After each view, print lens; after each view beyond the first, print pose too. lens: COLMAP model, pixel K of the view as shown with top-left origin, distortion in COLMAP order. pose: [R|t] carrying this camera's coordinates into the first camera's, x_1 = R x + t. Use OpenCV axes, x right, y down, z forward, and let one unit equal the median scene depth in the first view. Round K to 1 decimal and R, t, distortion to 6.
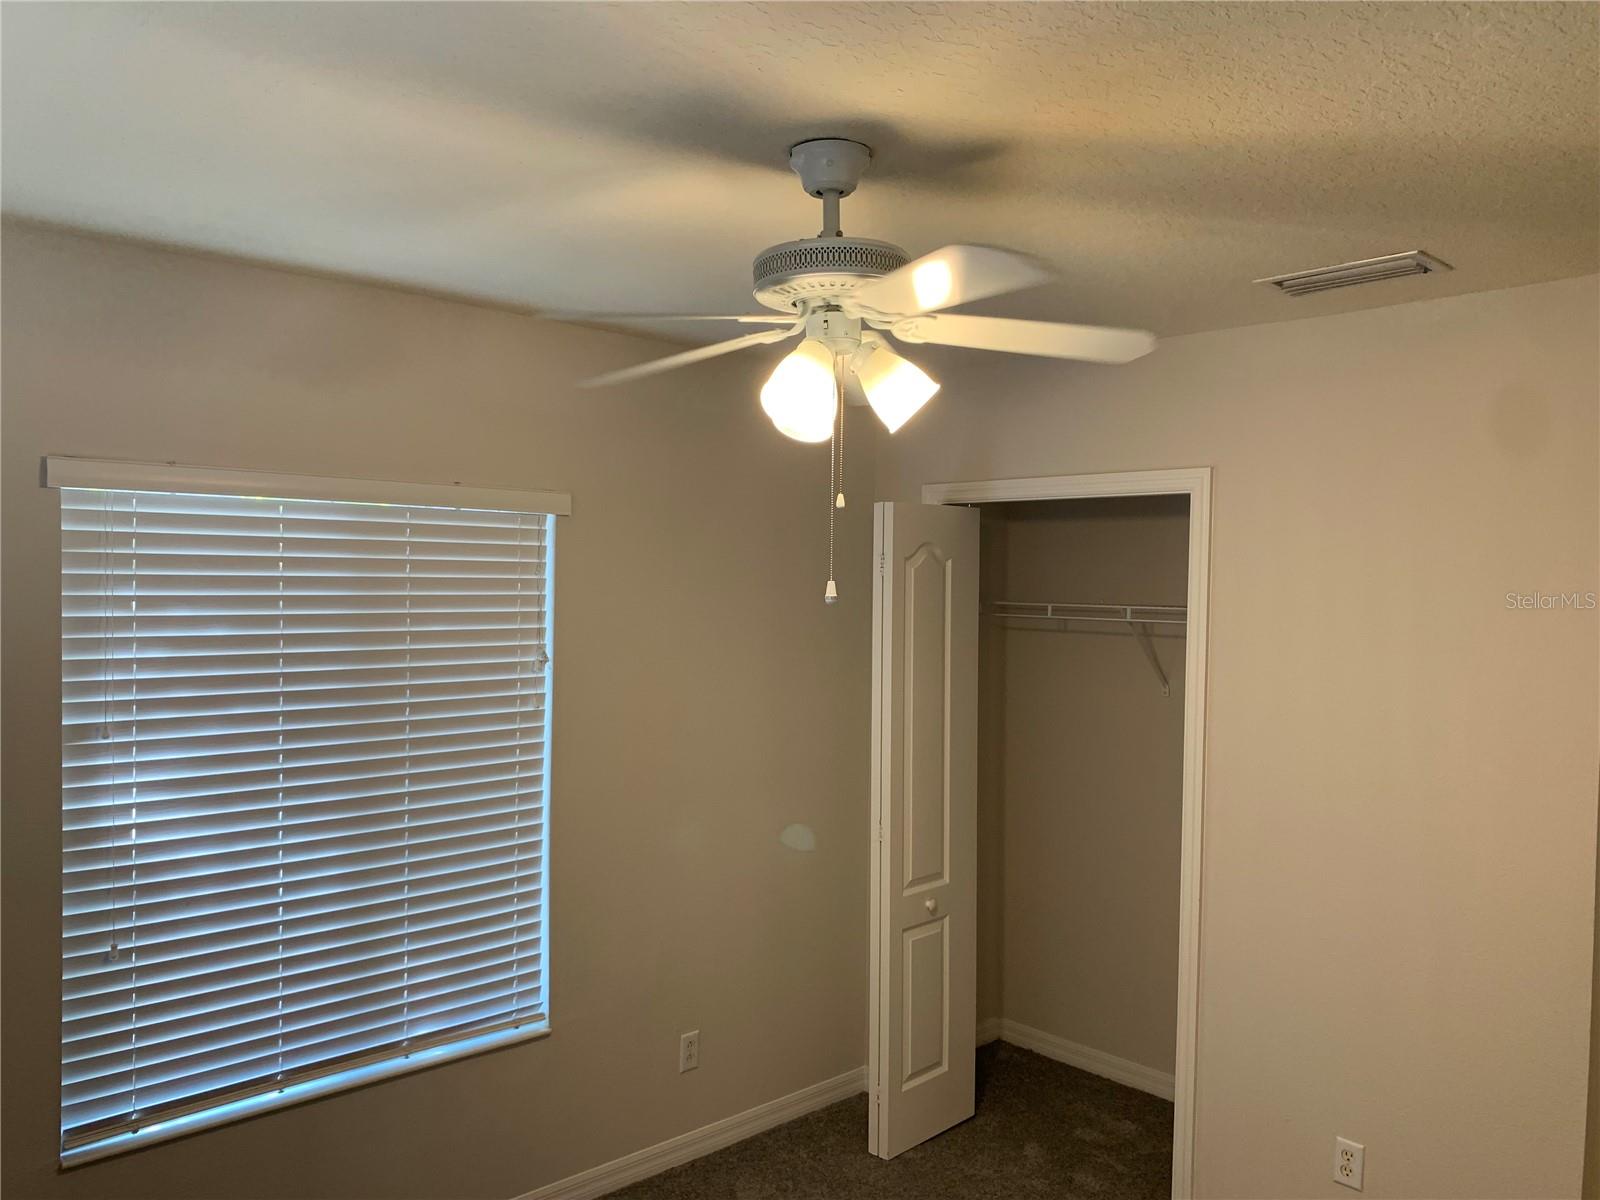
lens RADIAL K [[1220.9, 0, 800.7], [0, 1220.9, 606.0], [0, 0, 1]] dist [0.026776, -0.036817]
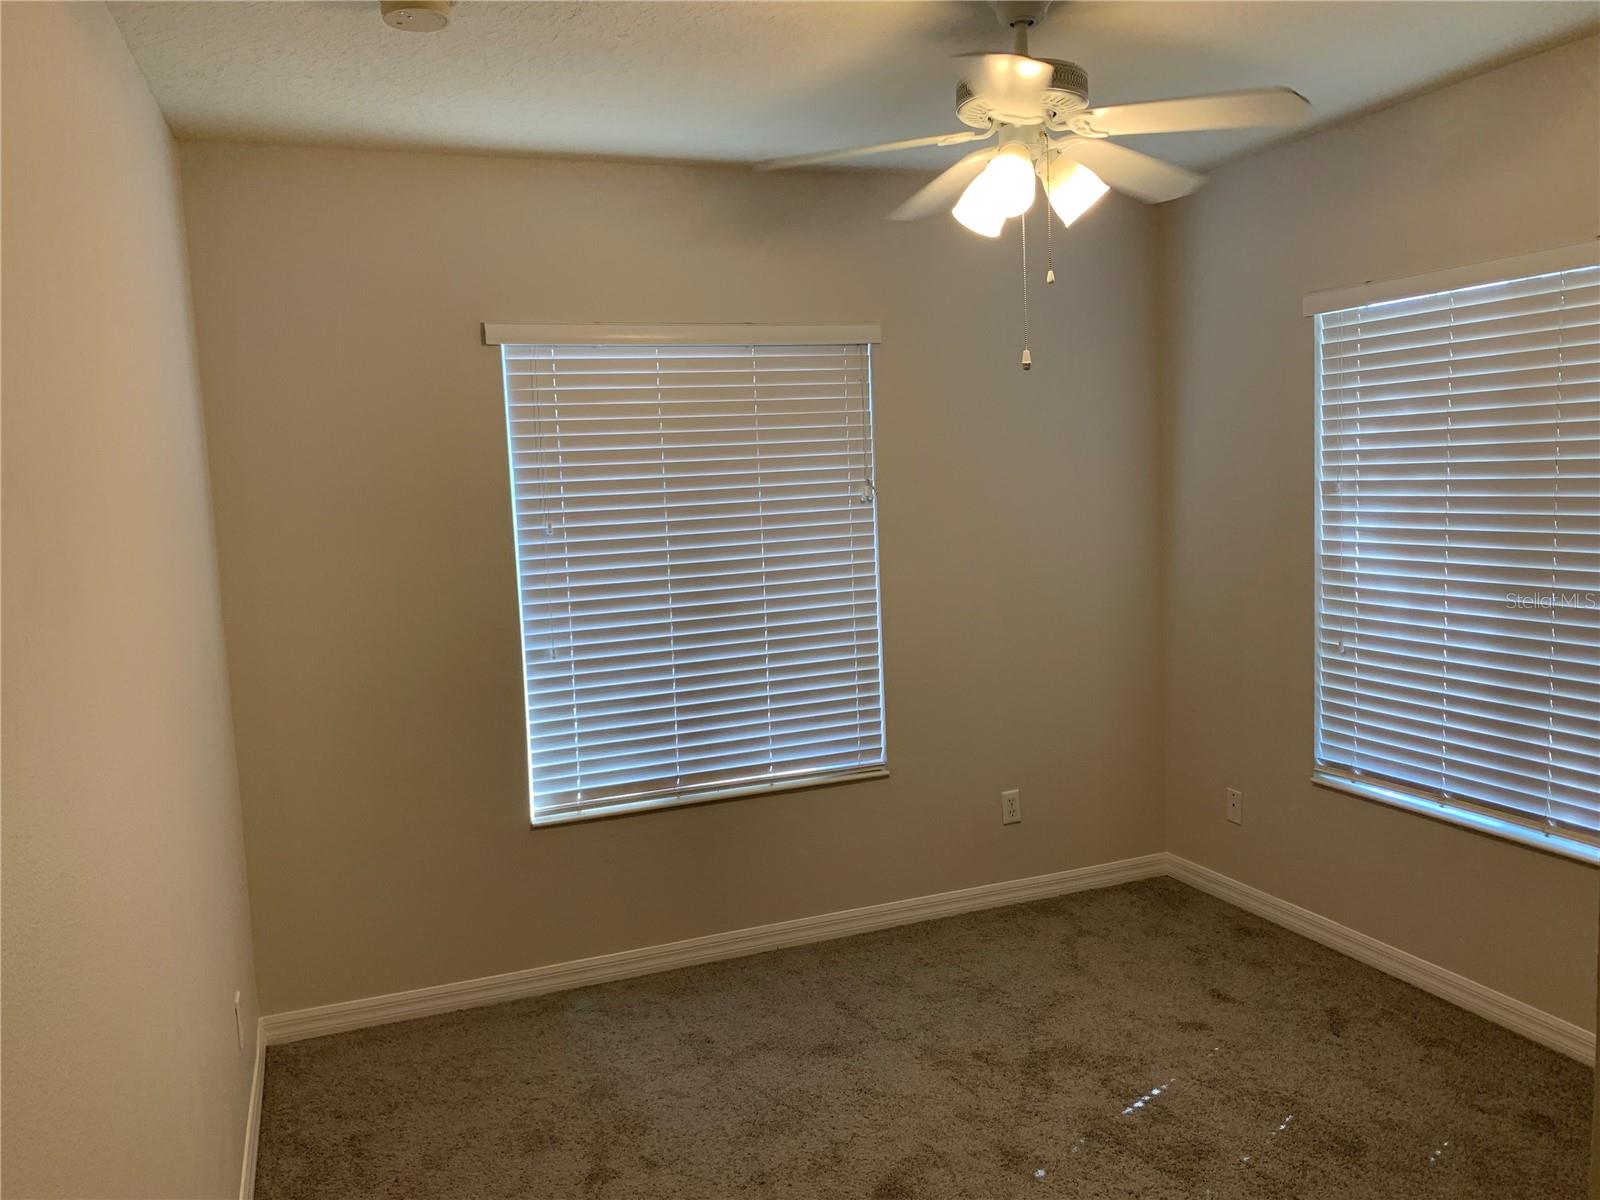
lens RADIAL K [[1220.9, 0, 798.1], [0, 1220.9, 595.7], [0, 0, 1]] dist [0.026776, -0.036817]
pose [[-0.371054, 0.098724, -0.923348, 0.935304], [0.019244, 0.994937, 0.098645, 0.073740], [0.928412, 0.018834, -0.371075, 0.927535]]
